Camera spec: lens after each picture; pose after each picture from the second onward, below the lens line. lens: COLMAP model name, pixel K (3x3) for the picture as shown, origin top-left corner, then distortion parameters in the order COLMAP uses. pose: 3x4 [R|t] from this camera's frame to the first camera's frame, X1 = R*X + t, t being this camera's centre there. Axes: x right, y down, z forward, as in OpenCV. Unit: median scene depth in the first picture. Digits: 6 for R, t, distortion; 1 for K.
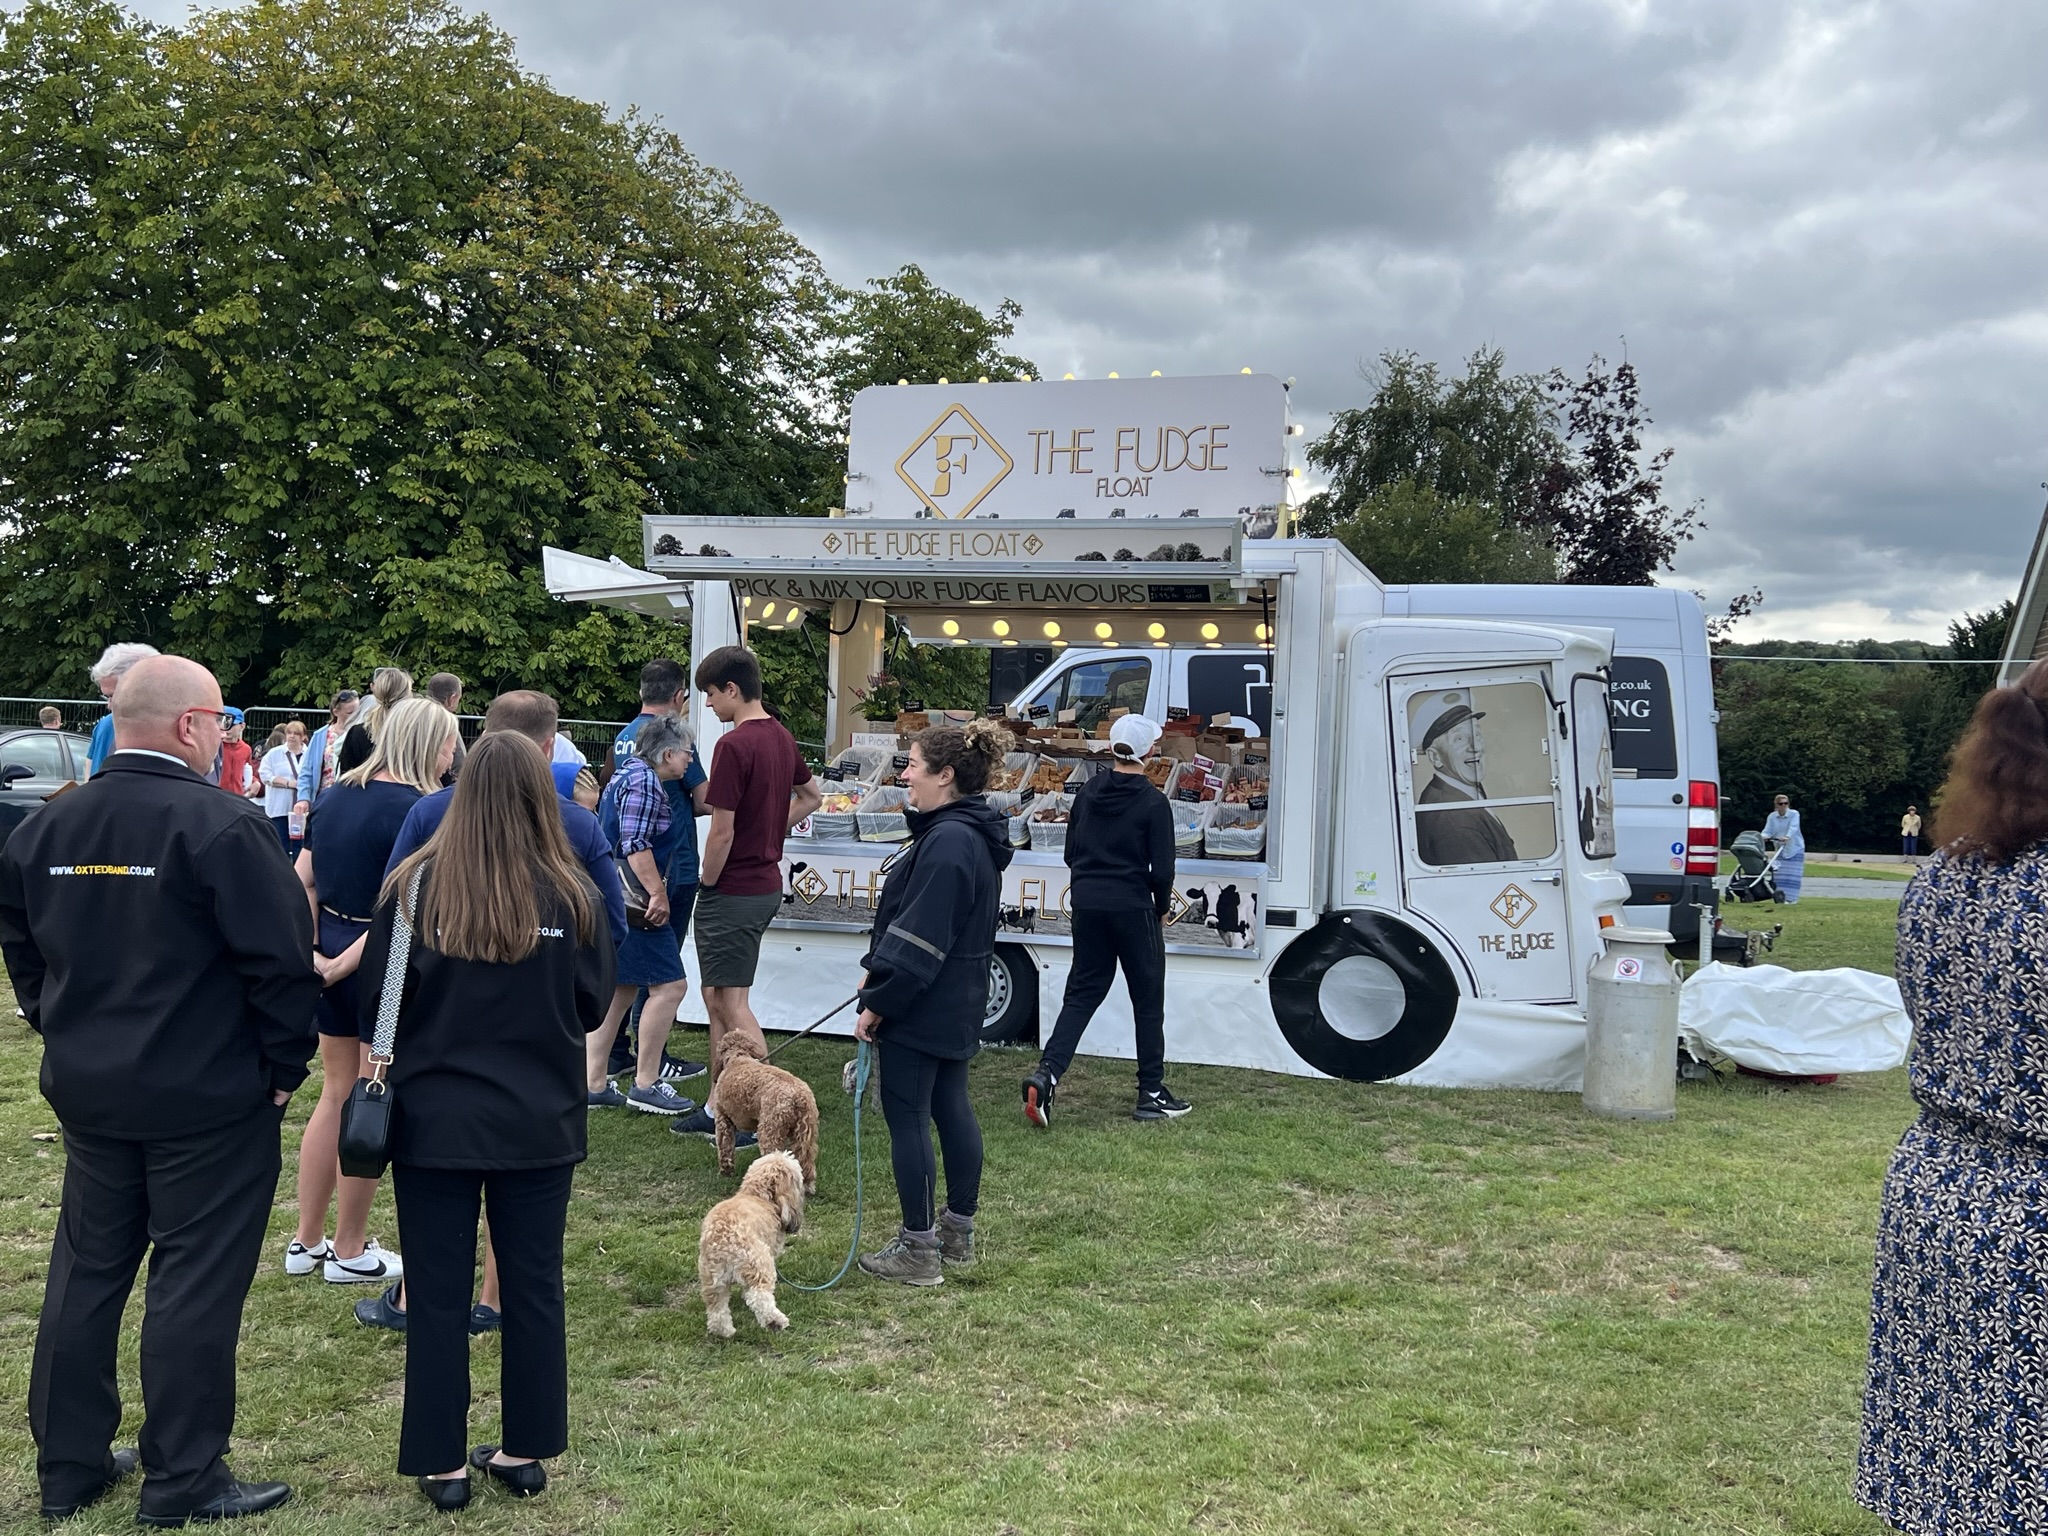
lens RADIAL K [[1909.8, 0, 1024.6], [0, 1909.8, 771.2], [0, 0, 1]] dist [0.011796, 0.000000]
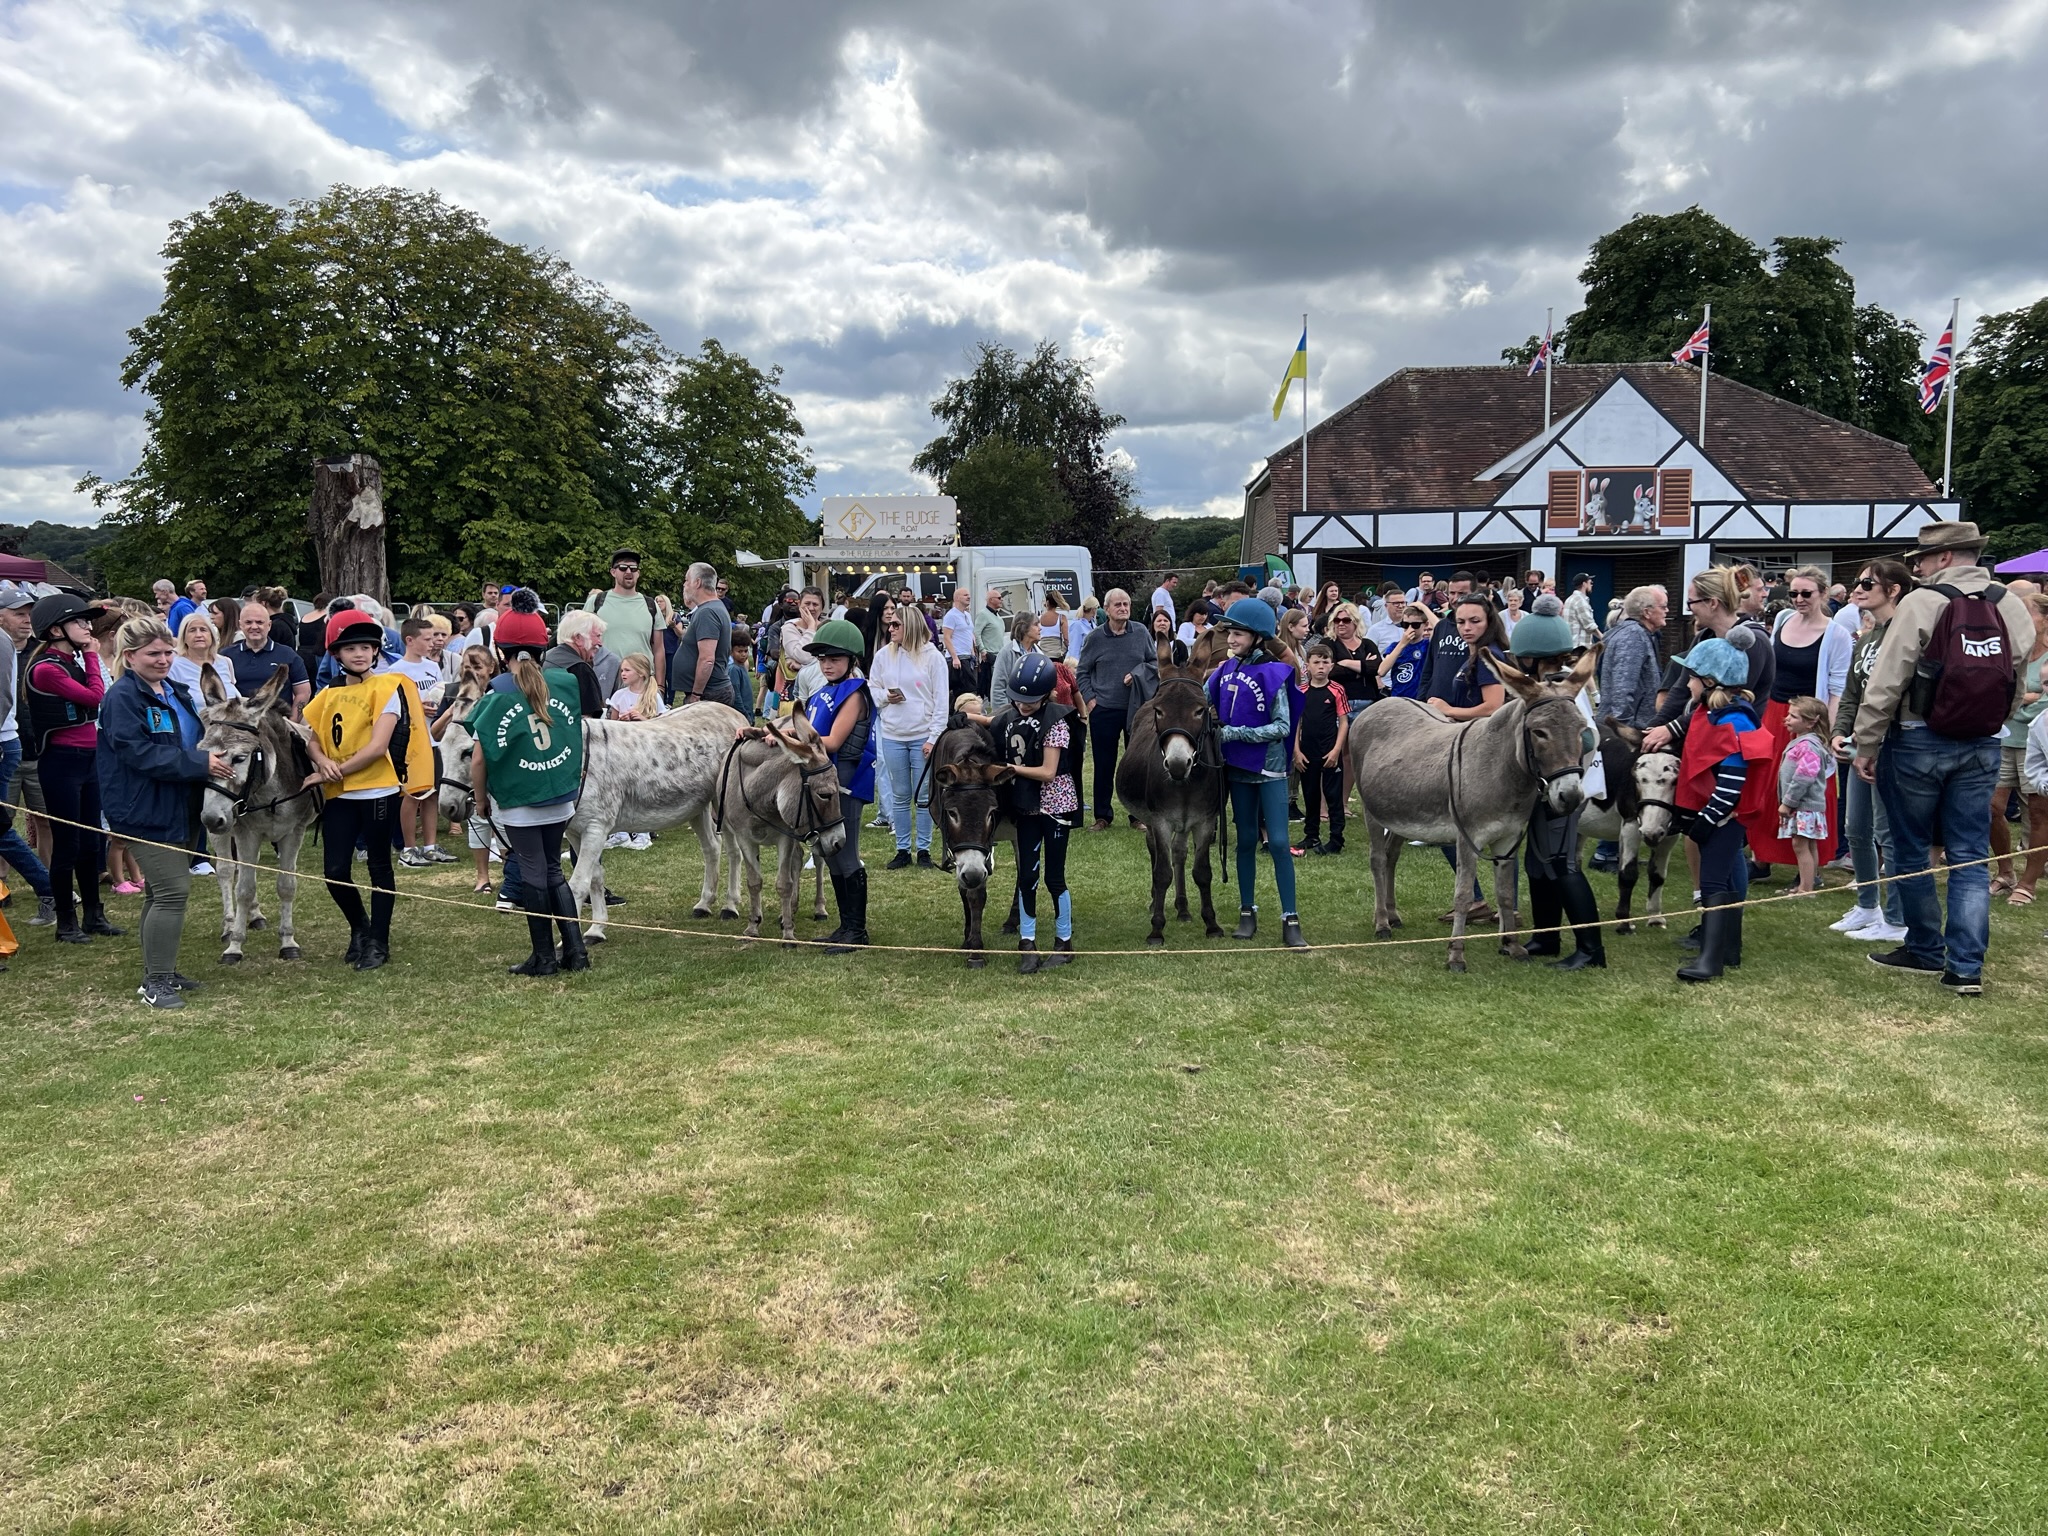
lens RADIAL K [[1551.8, 0, 1027.8], [0, 1551.8, 768.0], [0, 0, 1]] dist [0.051174, 0.000852]
pose [[0.977718, -0.058430, 0.201629, -0.094765], [0.040710, 0.995024, 0.090939, 0.011052], [-0.205939, -0.080704, 0.975231, -0.528970]]
